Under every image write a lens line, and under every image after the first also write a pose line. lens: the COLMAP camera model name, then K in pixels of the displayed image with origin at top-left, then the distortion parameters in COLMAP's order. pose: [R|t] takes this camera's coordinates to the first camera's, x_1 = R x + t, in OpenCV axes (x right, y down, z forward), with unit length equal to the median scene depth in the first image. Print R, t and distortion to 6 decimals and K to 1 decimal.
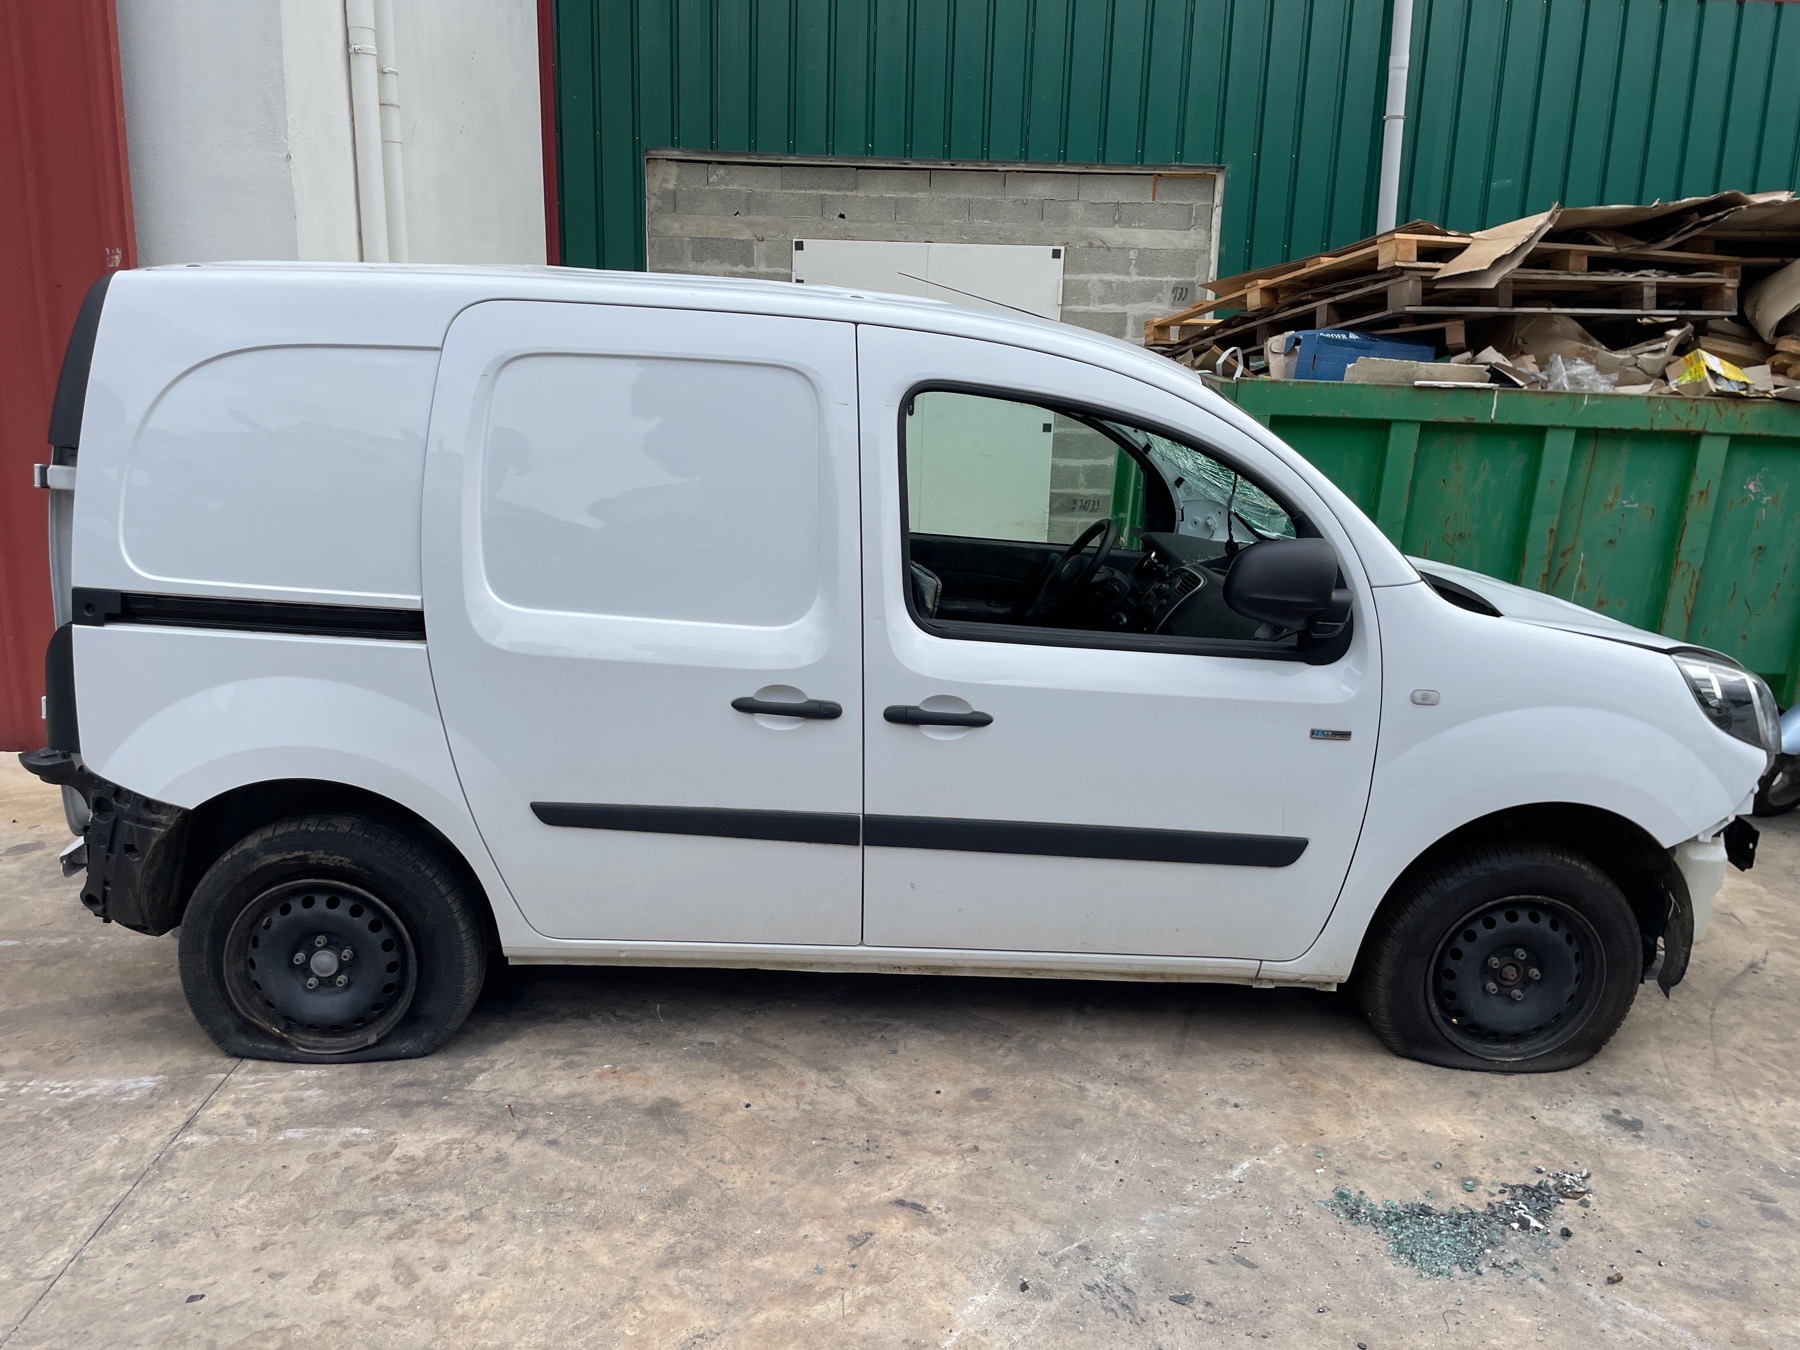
lens RADIAL K [[1368.9, 0, 869.2], [0, 1368.9, 671.6], [0, 0, 1]] dist [0.084721, -0.123302]
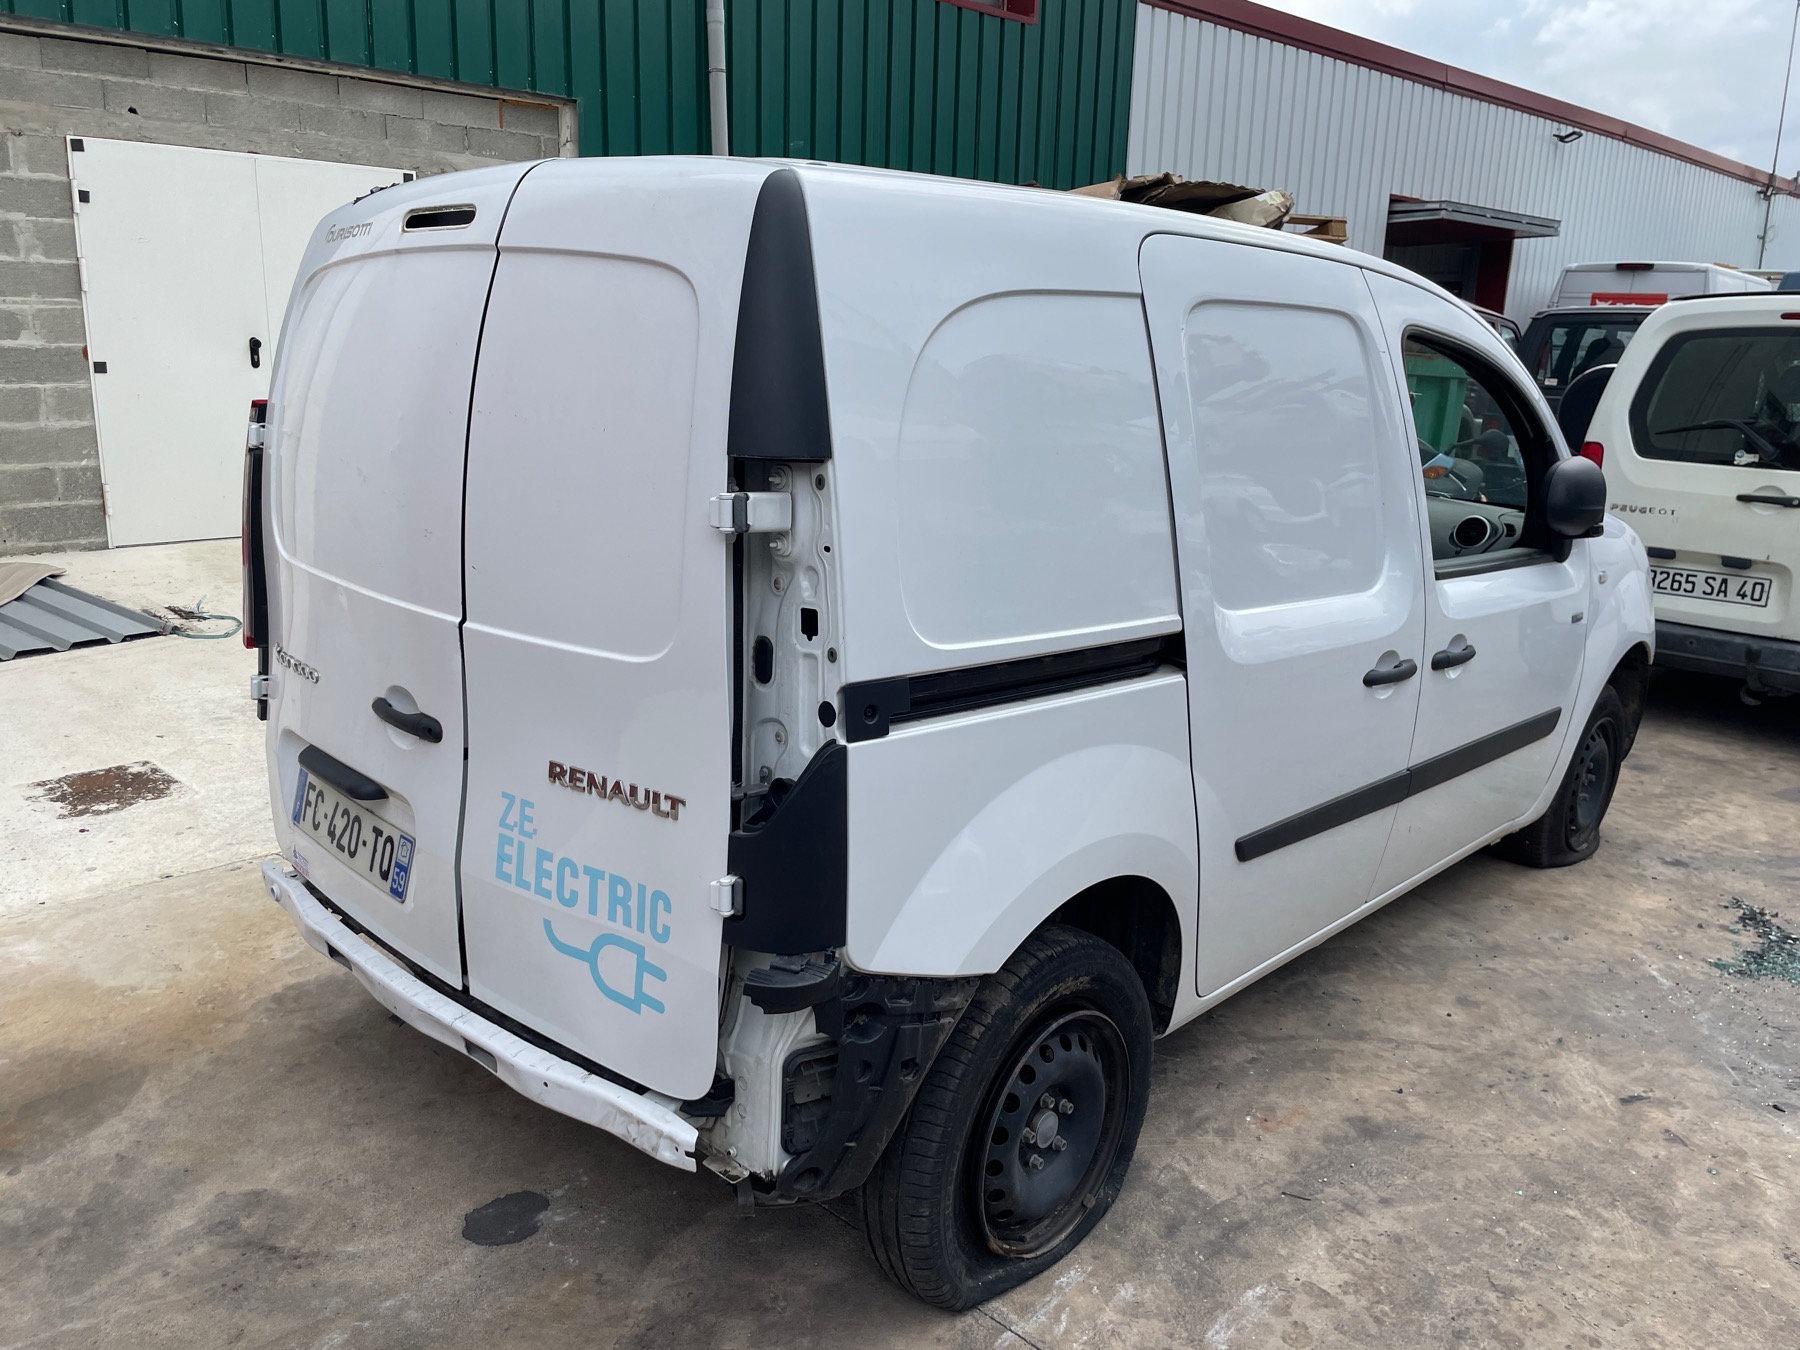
lens RADIAL K [[1368.9, 0, 869.2], [0, 1368.9, 671.6], [0, 0, 1]] dist [0.084721, -0.123302]
pose [[0.717240, -0.174227, 0.674694, -0.926714], [0.148238, 0.984225, 0.096571, -0.116719], [-0.680876, 0.030751, 0.731753, 0.522226]]
